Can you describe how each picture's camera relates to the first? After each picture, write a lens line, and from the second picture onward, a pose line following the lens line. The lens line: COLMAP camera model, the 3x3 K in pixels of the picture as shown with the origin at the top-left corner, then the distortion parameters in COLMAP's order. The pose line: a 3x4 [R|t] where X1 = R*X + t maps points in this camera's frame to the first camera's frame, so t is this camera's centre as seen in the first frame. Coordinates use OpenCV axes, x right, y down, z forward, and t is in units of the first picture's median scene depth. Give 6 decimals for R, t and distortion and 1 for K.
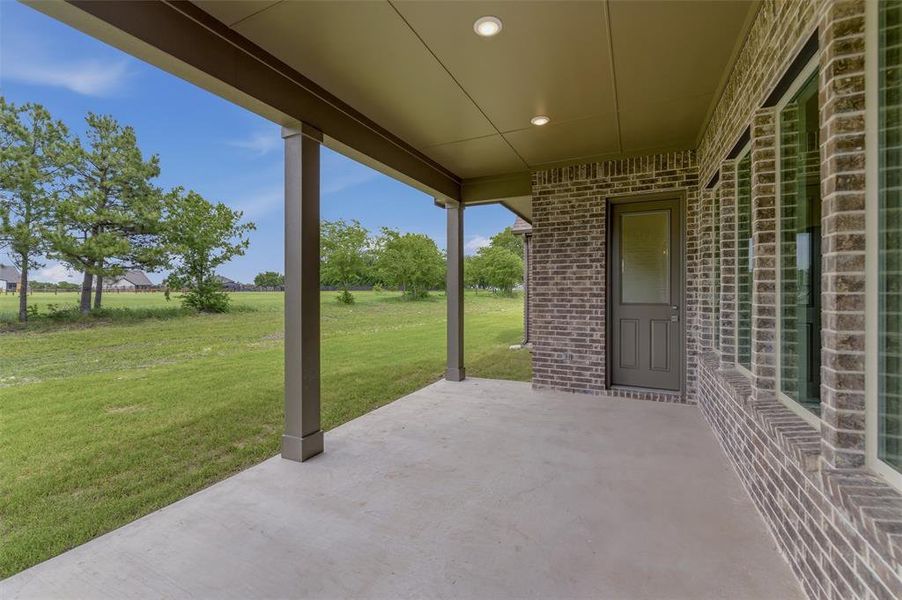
lens RADIAL K [[376.1, 0, 454.7], [0, 376.1, 290.7], [0, 0, 1]] dist [0.000521, 0.000197]
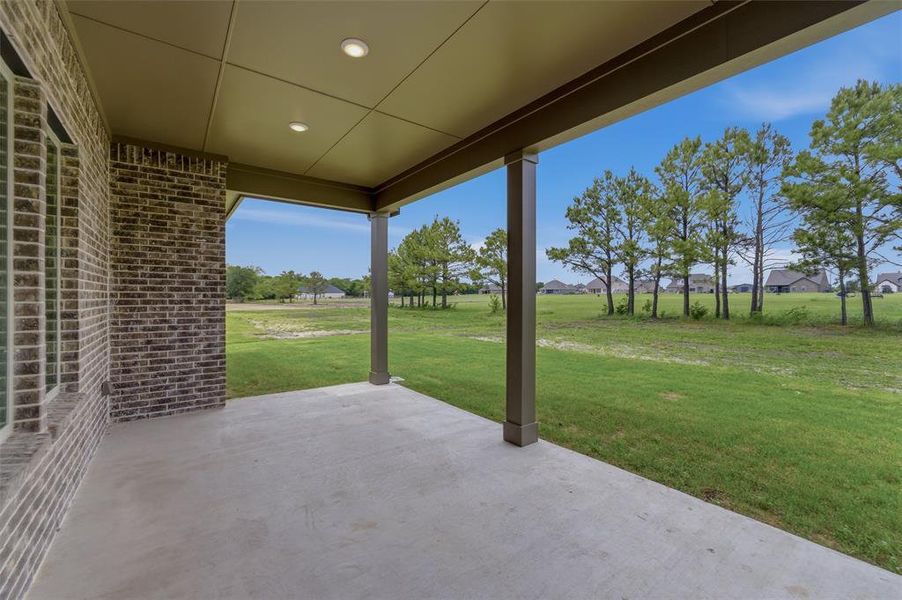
lens RADIAL K [[376.1, 0, 454.7], [0, 376.1, 290.7], [0, 0, 1]] dist [0.000521, 0.000197]
pose [[-0.459450, -0.023220, -0.887900, 0.682308], [-0.006798, 0.999721, -0.022627, 0.016268], [0.888178, -0.004360, -0.459480, 1.329131]]
